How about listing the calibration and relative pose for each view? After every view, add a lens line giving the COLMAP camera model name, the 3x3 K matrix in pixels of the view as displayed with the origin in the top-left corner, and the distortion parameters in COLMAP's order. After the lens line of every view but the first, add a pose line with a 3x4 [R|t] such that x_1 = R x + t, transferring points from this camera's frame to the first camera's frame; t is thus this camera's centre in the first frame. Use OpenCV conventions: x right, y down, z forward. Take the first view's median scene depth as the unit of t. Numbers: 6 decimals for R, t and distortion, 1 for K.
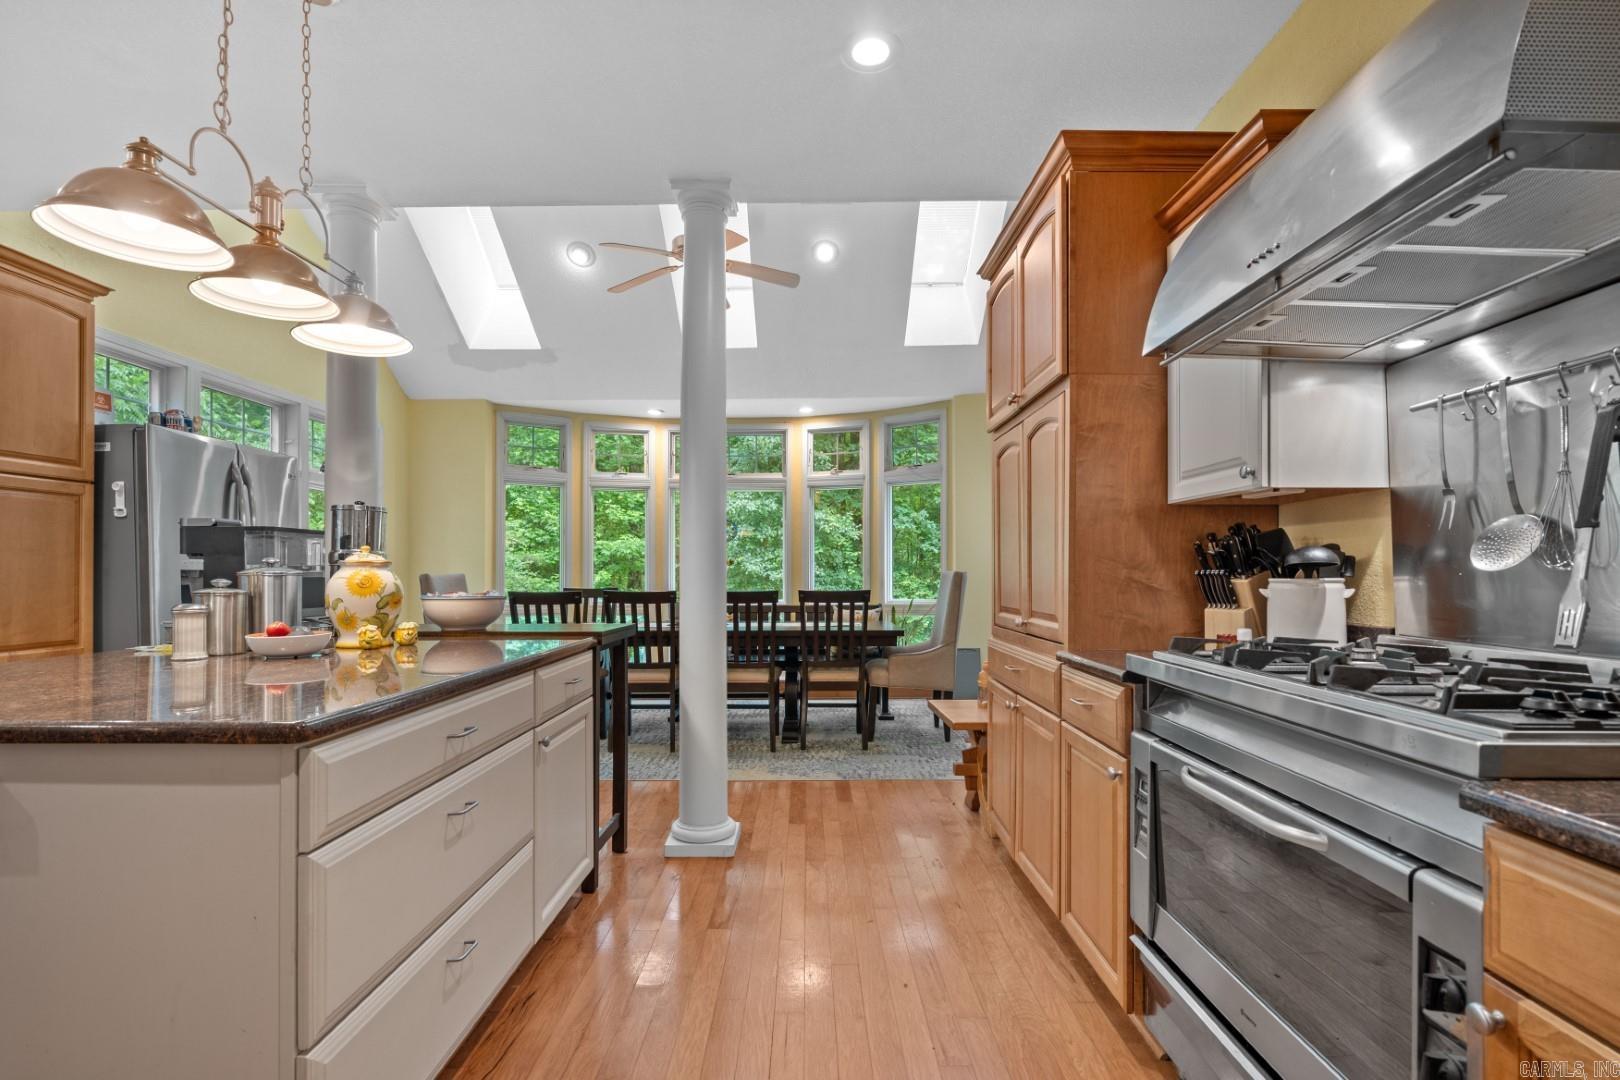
lens RADIAL K [[732.0, 0, 809.1], [0, 732.0, 578.0], [0, 0, 1]] dist [-0.037330, -0.000196]
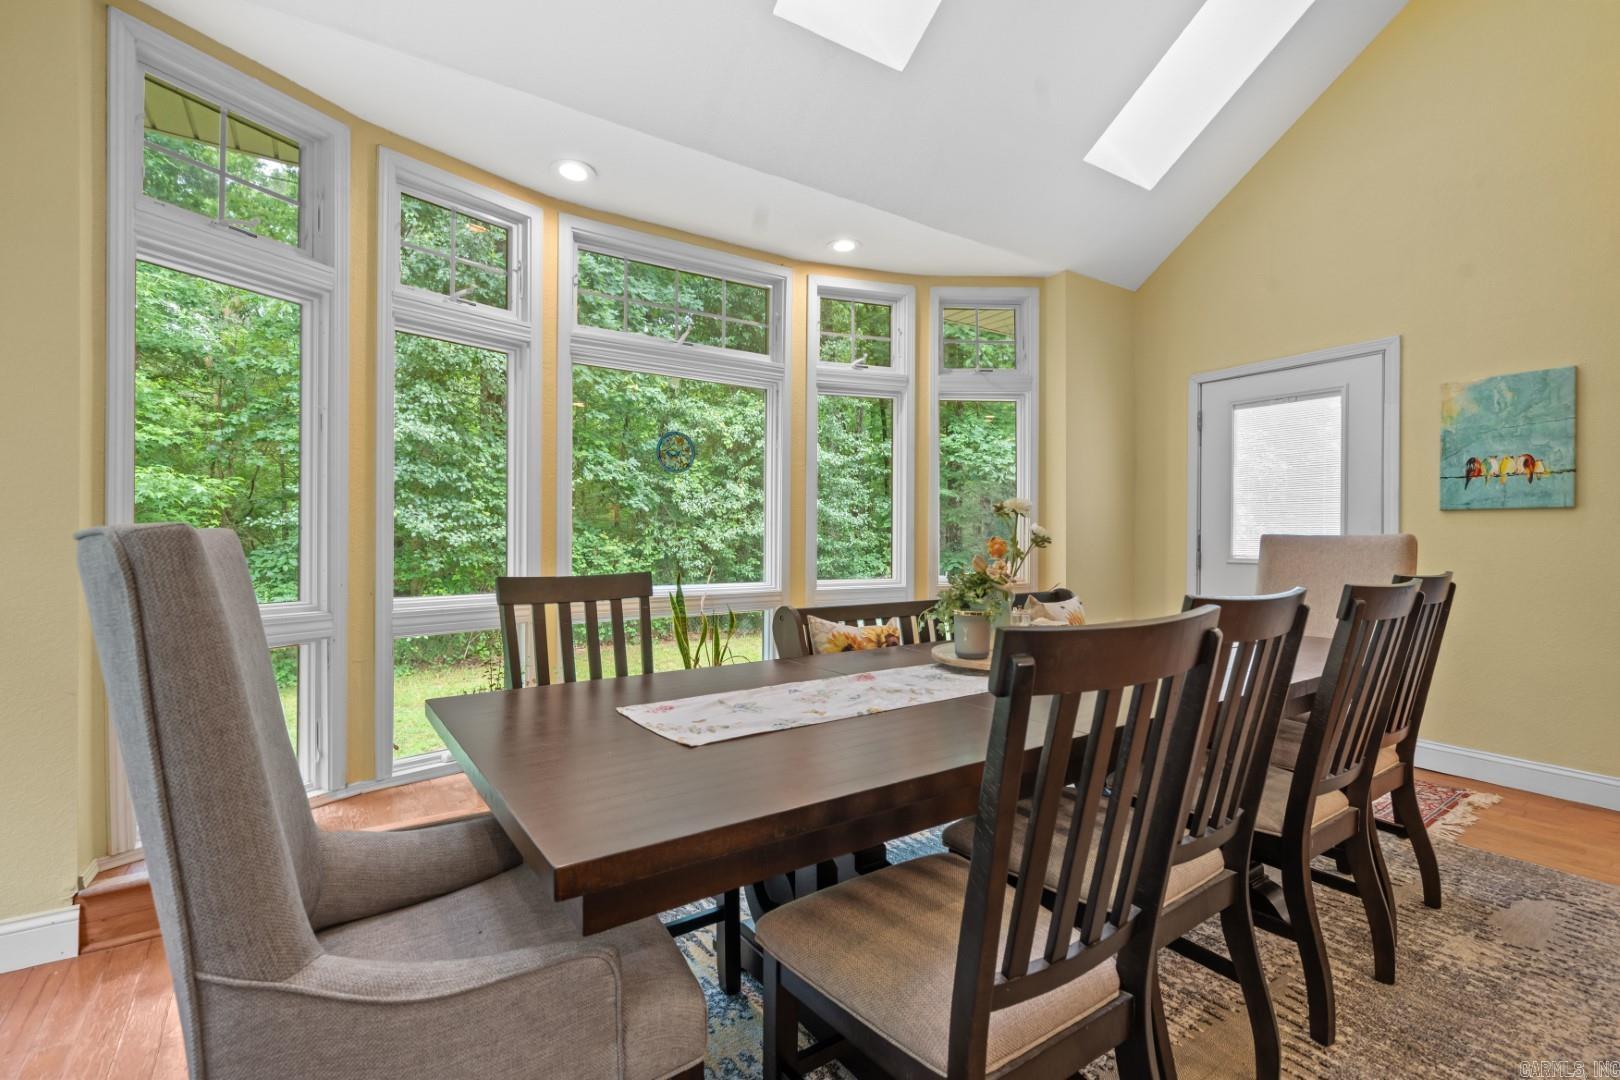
lens RADIAL K [[731.7, 0, 799.8], [0, 731.7, 535.6], [0, 0, 1]] dist [-0.002796, 0.000010]
pose [[0.821780, 0.005636, 0.569777, -0.347132], [-0.000828, 0.999962, -0.008697, -0.002416], [-0.569804, 0.006676, 0.821753, 0.550282]]
